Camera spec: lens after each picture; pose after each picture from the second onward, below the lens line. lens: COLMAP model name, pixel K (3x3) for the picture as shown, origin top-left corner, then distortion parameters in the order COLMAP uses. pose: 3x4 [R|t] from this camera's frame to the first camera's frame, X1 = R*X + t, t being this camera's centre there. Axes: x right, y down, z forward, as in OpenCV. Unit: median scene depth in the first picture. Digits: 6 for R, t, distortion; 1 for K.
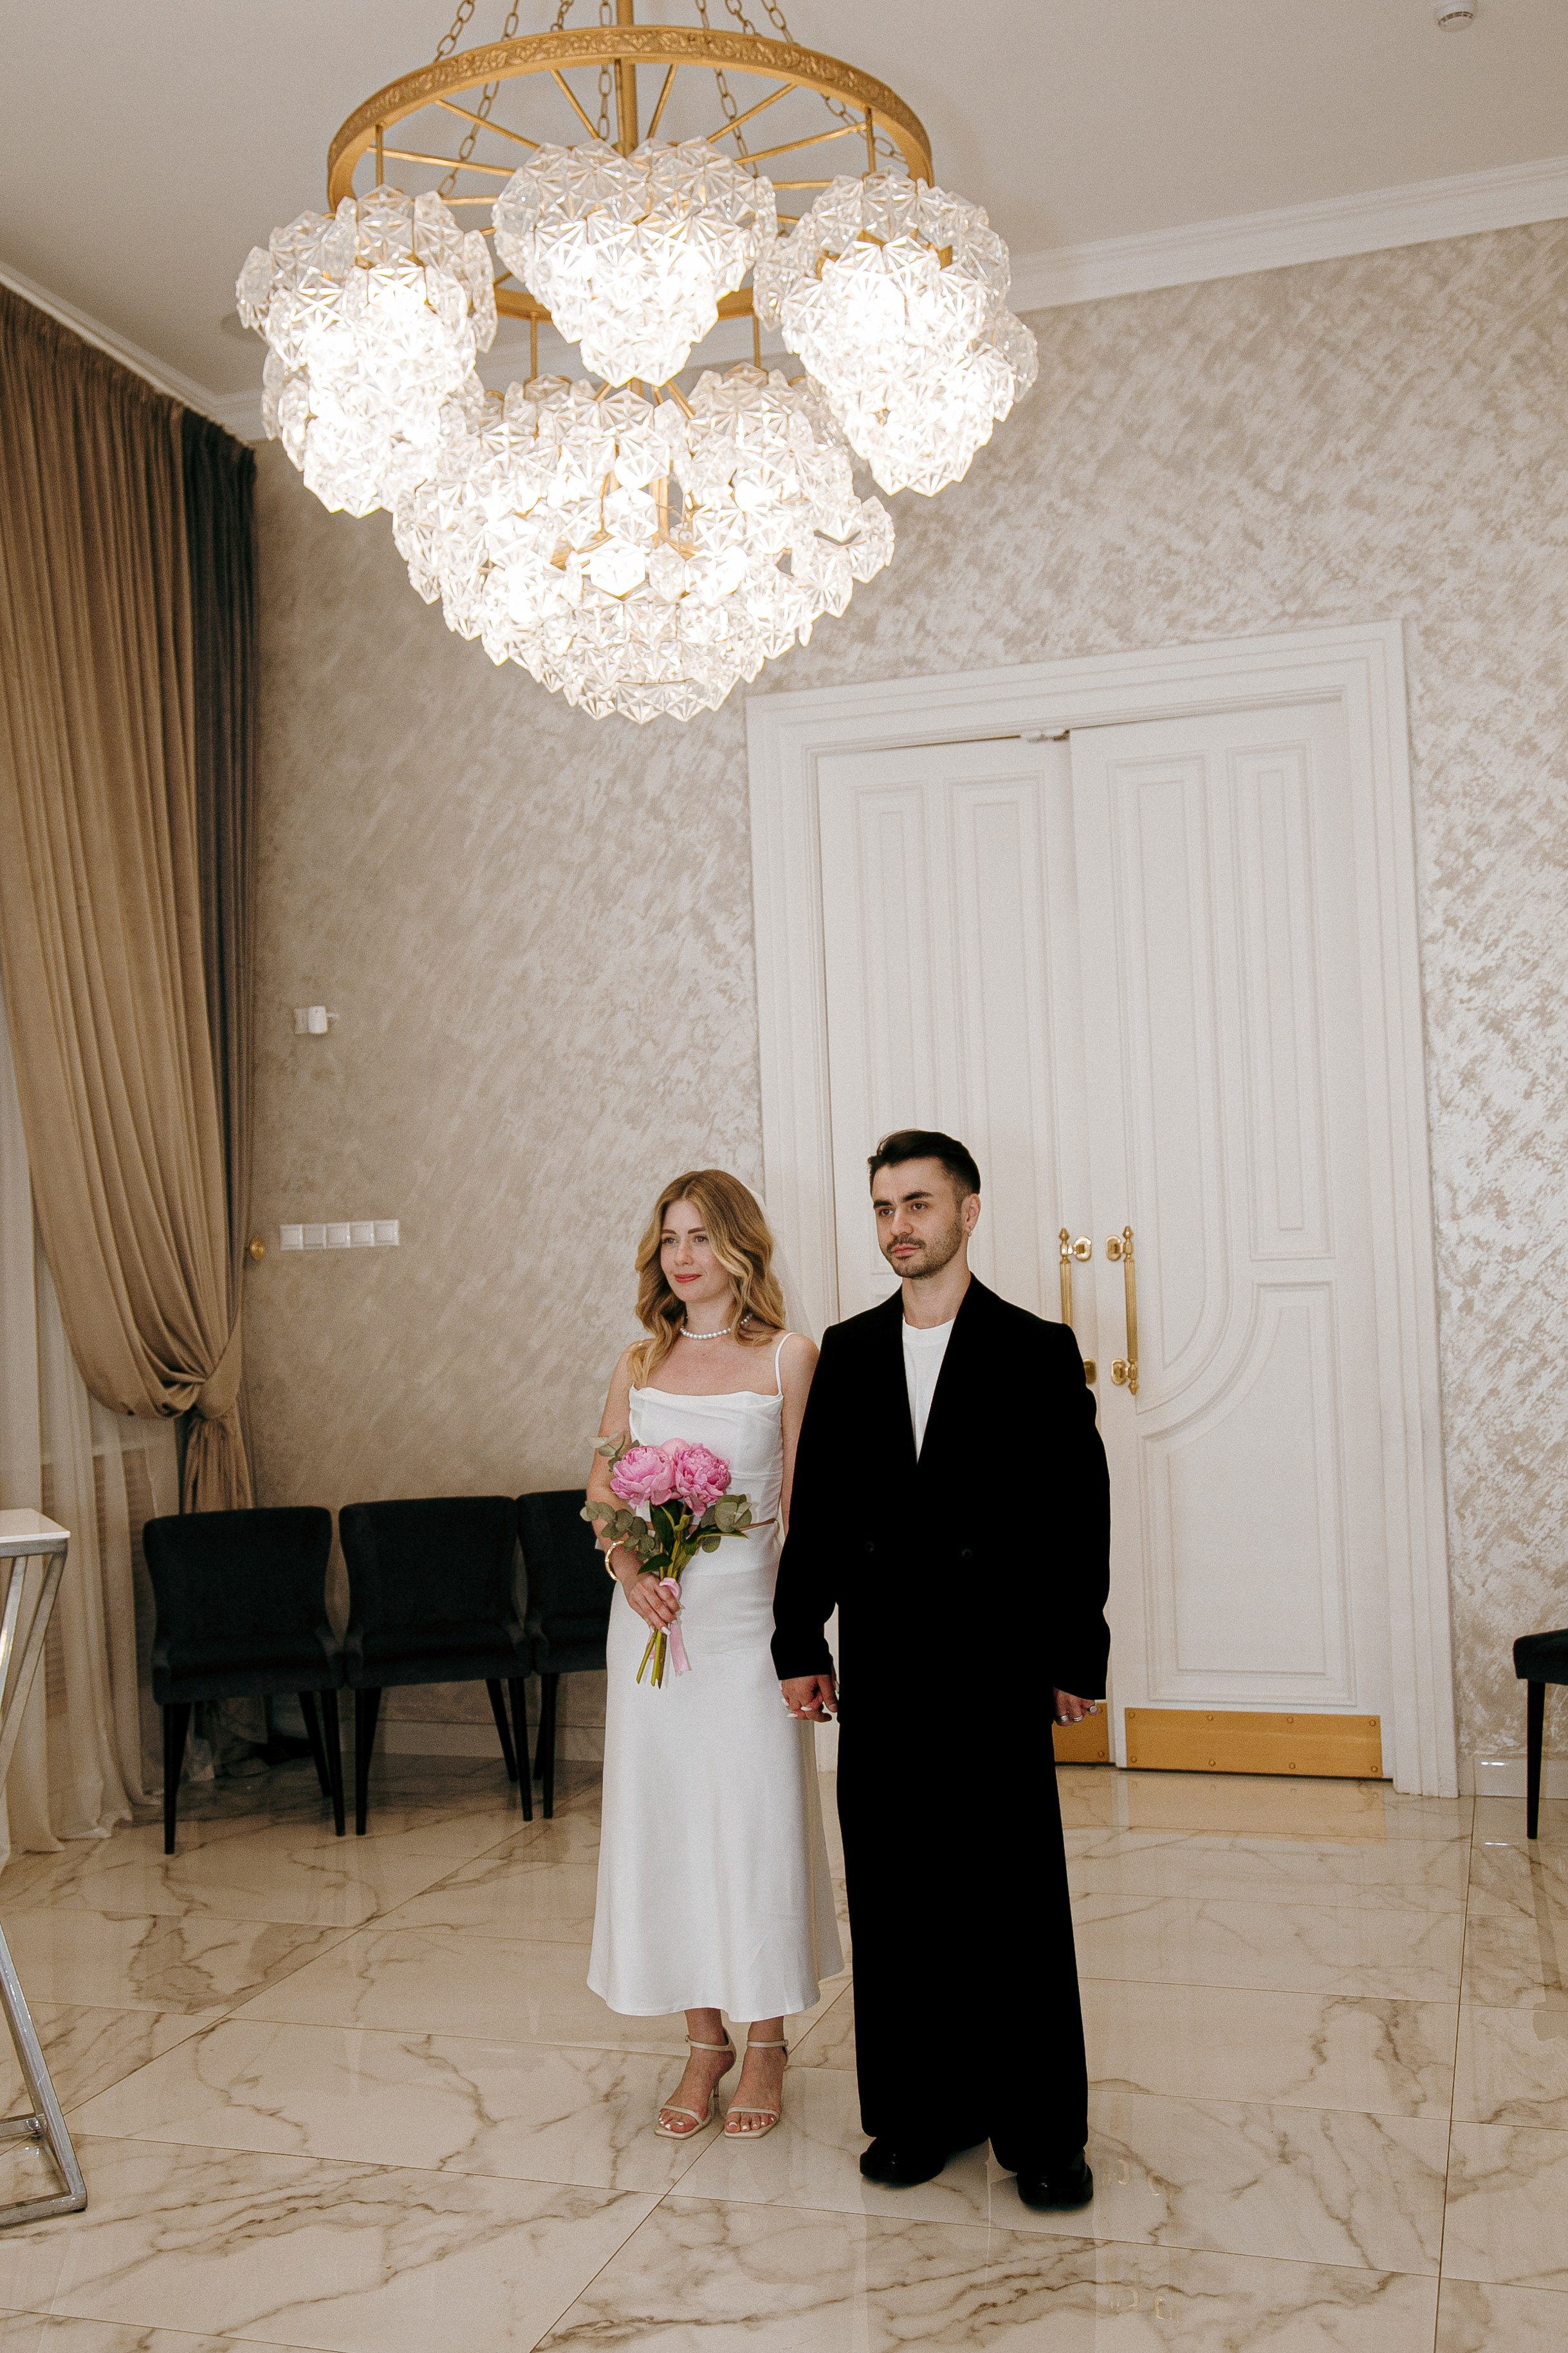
lens RADIAL K [[2273.1, 0, 764.6], [0, 2273.1, 1163.1], [0, 0, 1]] dist [-0.037448, 0.126459]
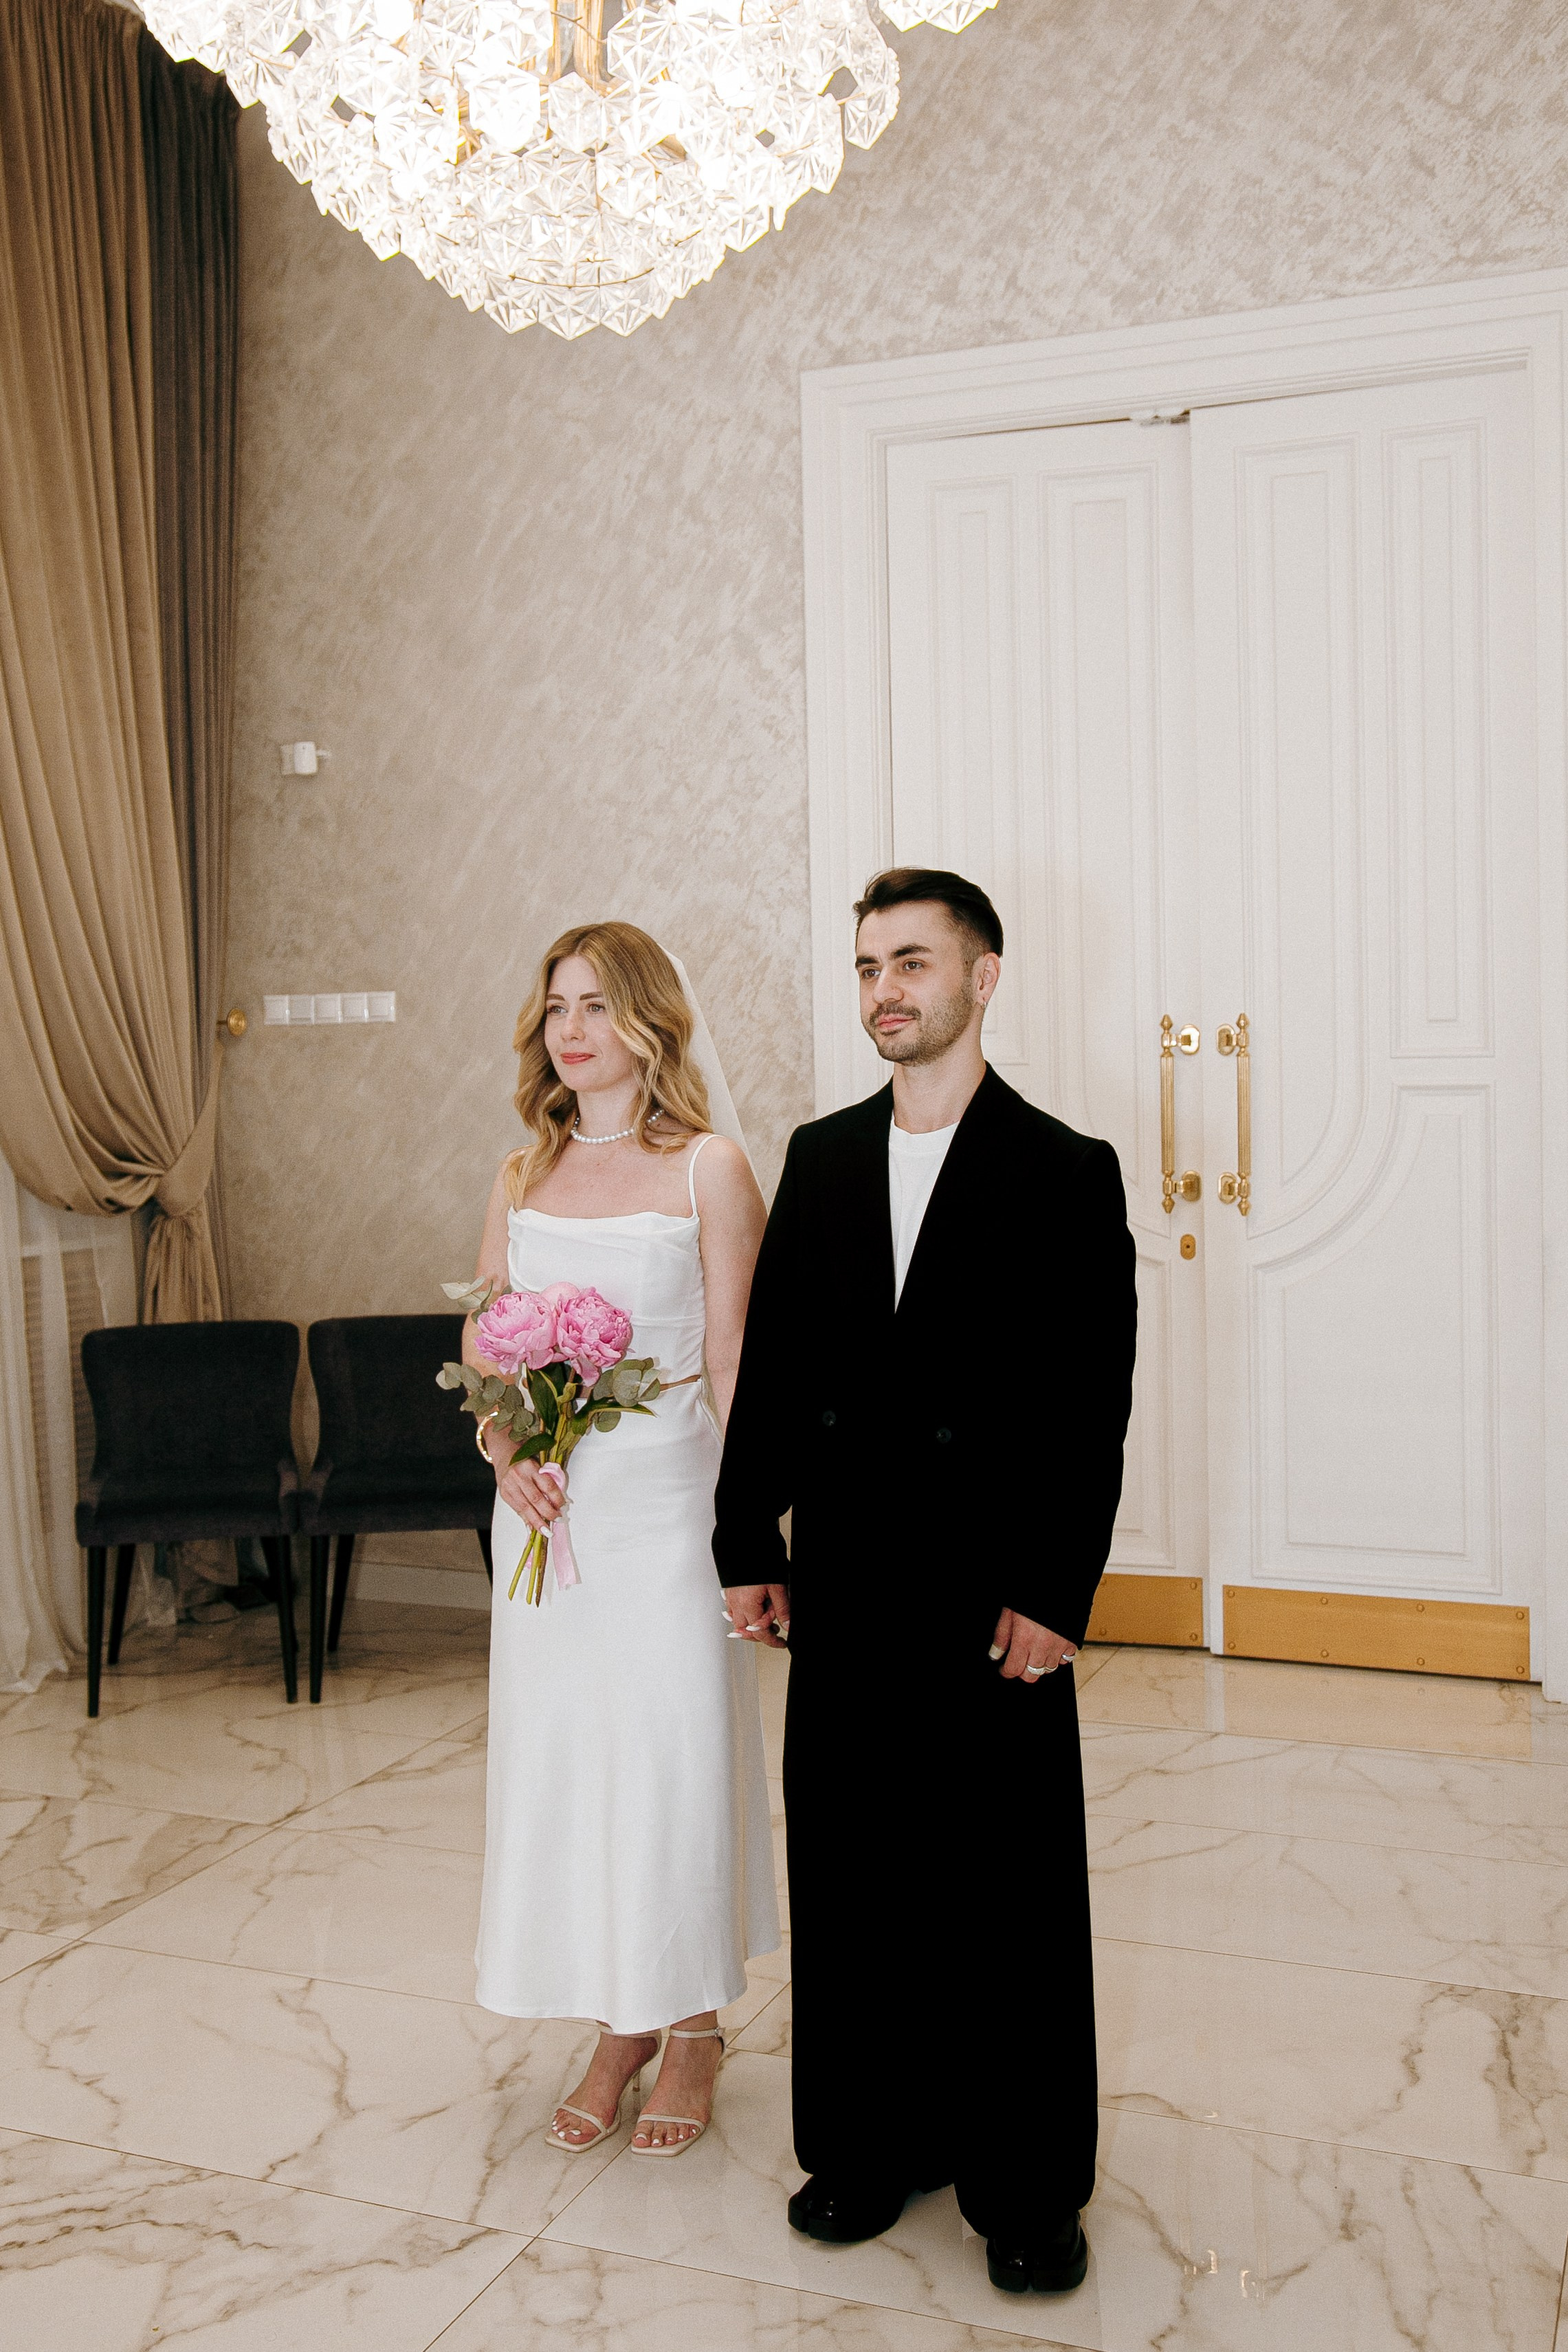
lens RADIAL K [[2351.7, 0, 759.6], [0, 2351.7, 1096.0], [0, 0, 1]] dist [-0.042203, 0.098165]
pose [[0.997094, 0.021045, -0.073211, 0.048645], [-0.016527, 0.997953, 0.061776, 0.007985], [0.074361, -0.060386, 0.995401, 0.134361]]
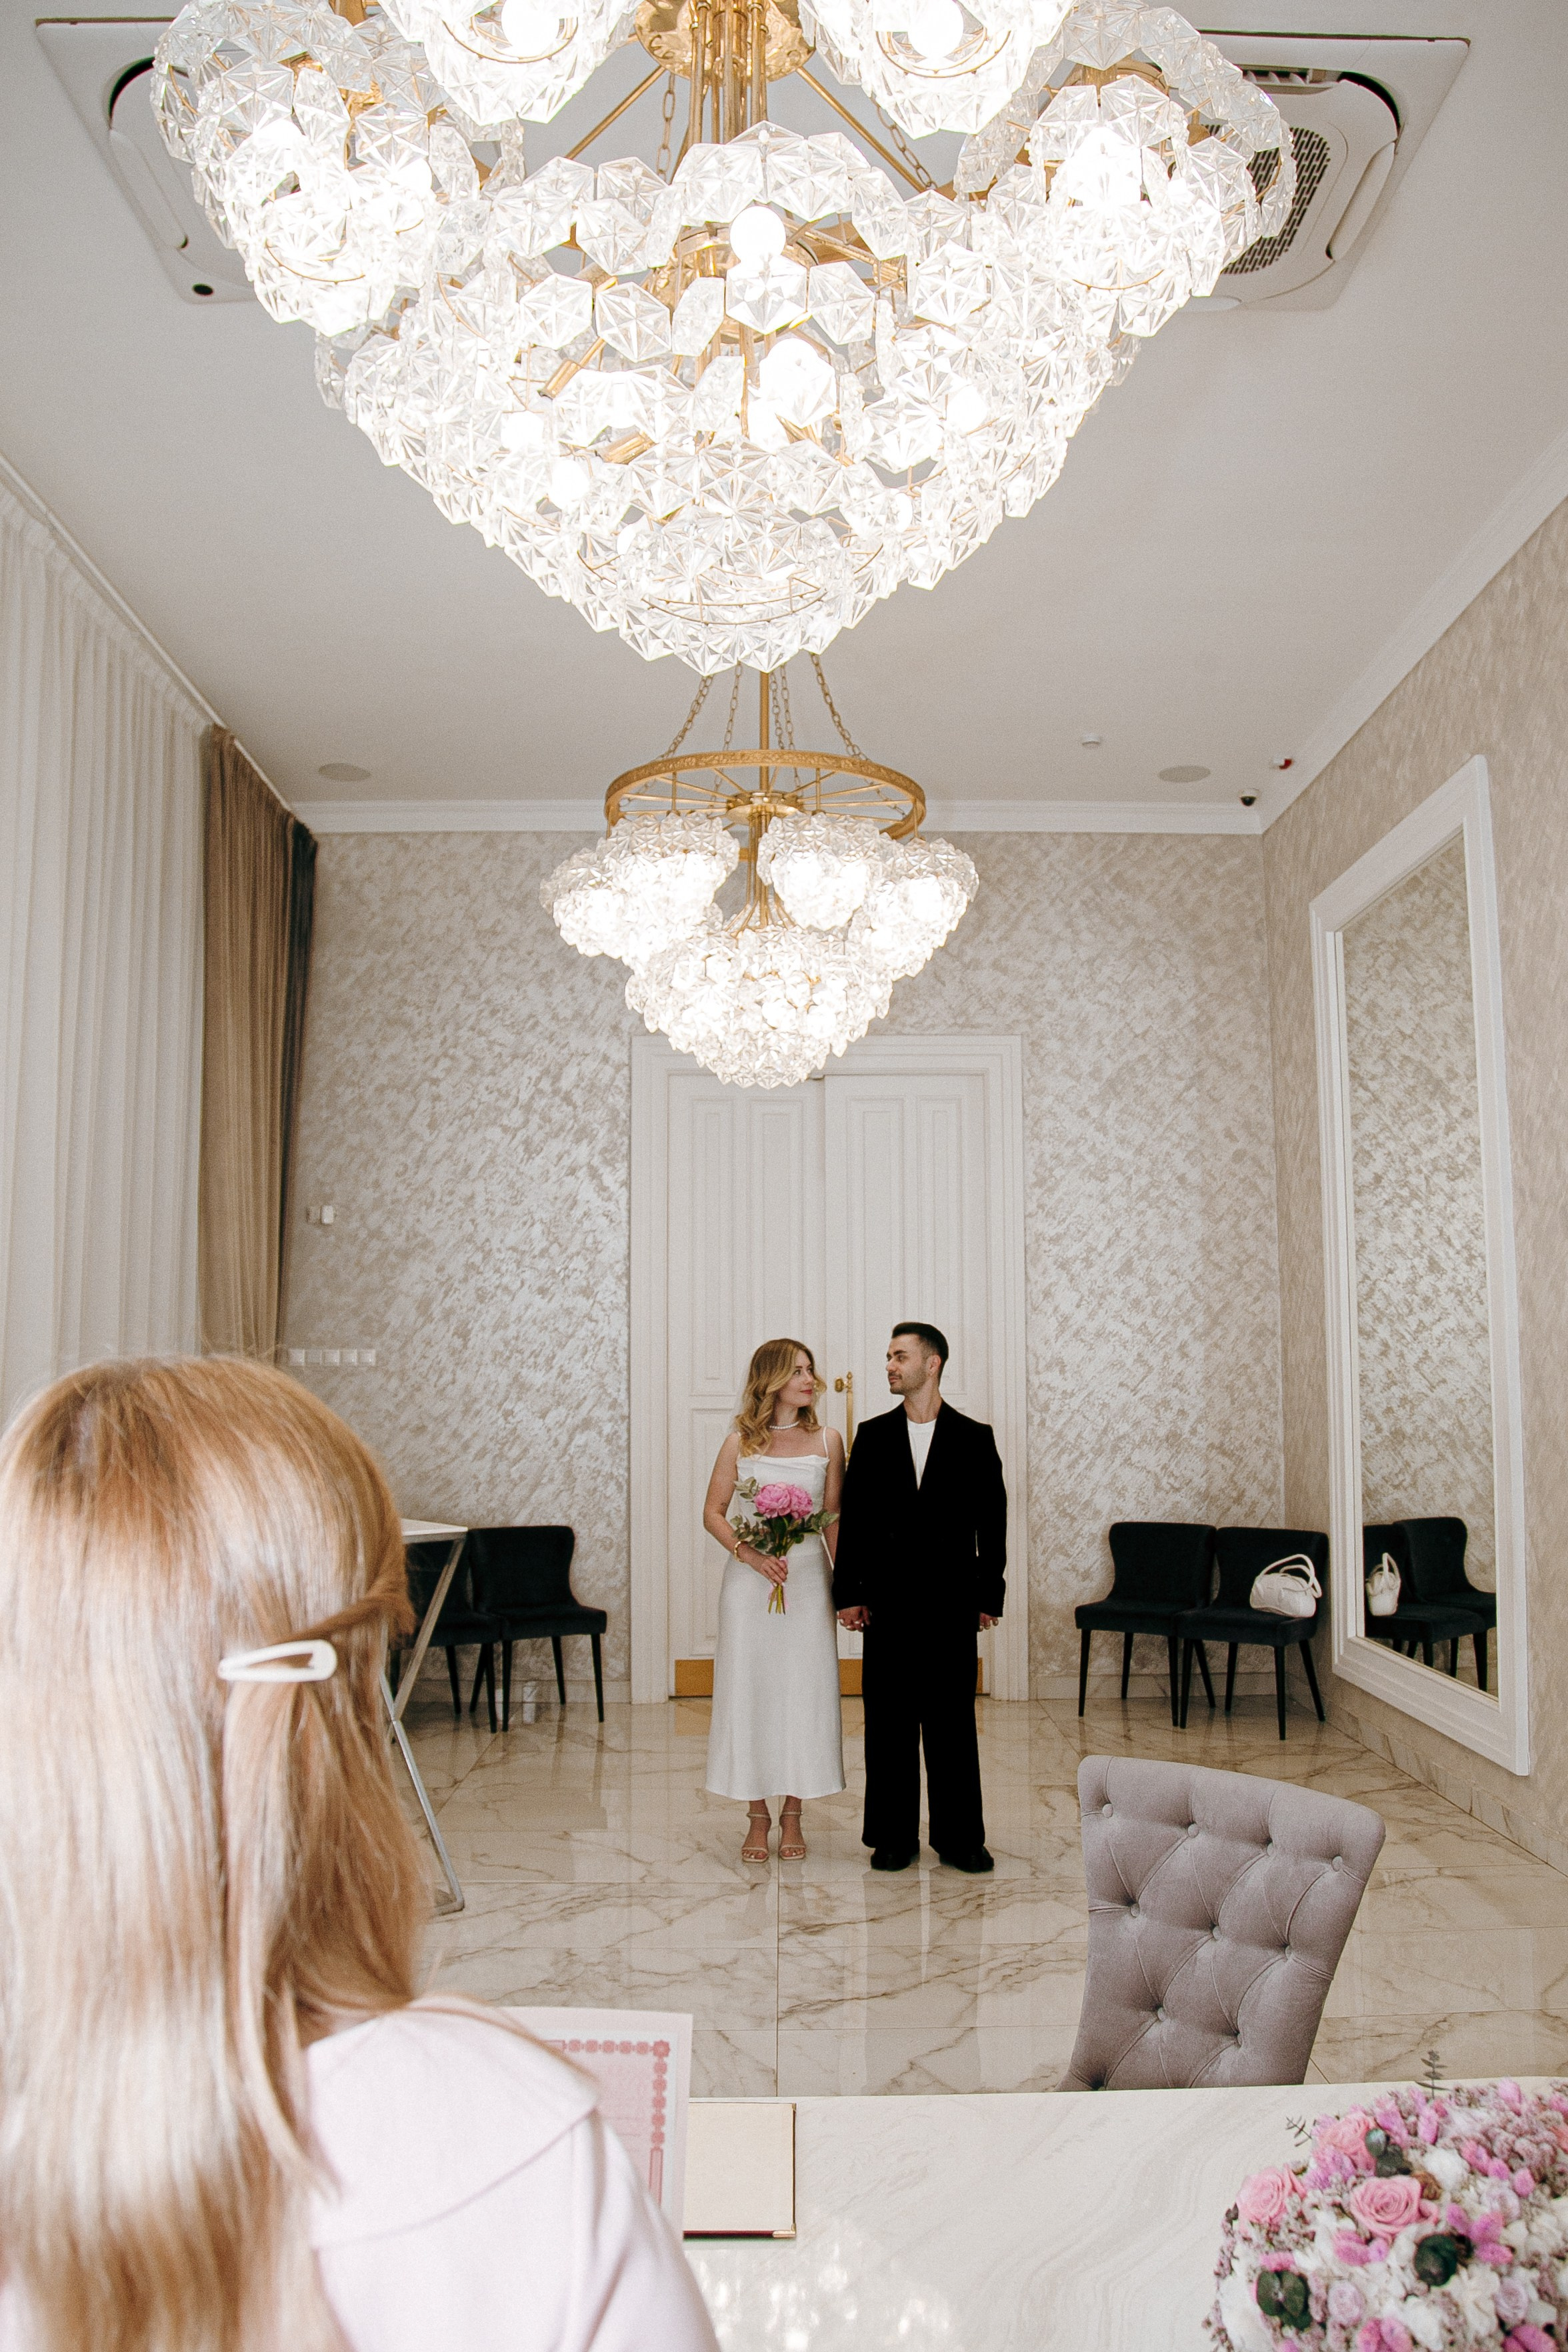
lens RADIAL K [[1789.6, 0, 778.7], [0, 1789.6, 1183.8], [0, 0, 1]] dist [-0.131413, 0.070335]
pose [[0.942371, 0.068349, 0.327514, -0.343872], [-0.044807, 0.995875, -0.078906, -0.004120], [-0.331556, 0.059683, 0.941546, -0.247545]]
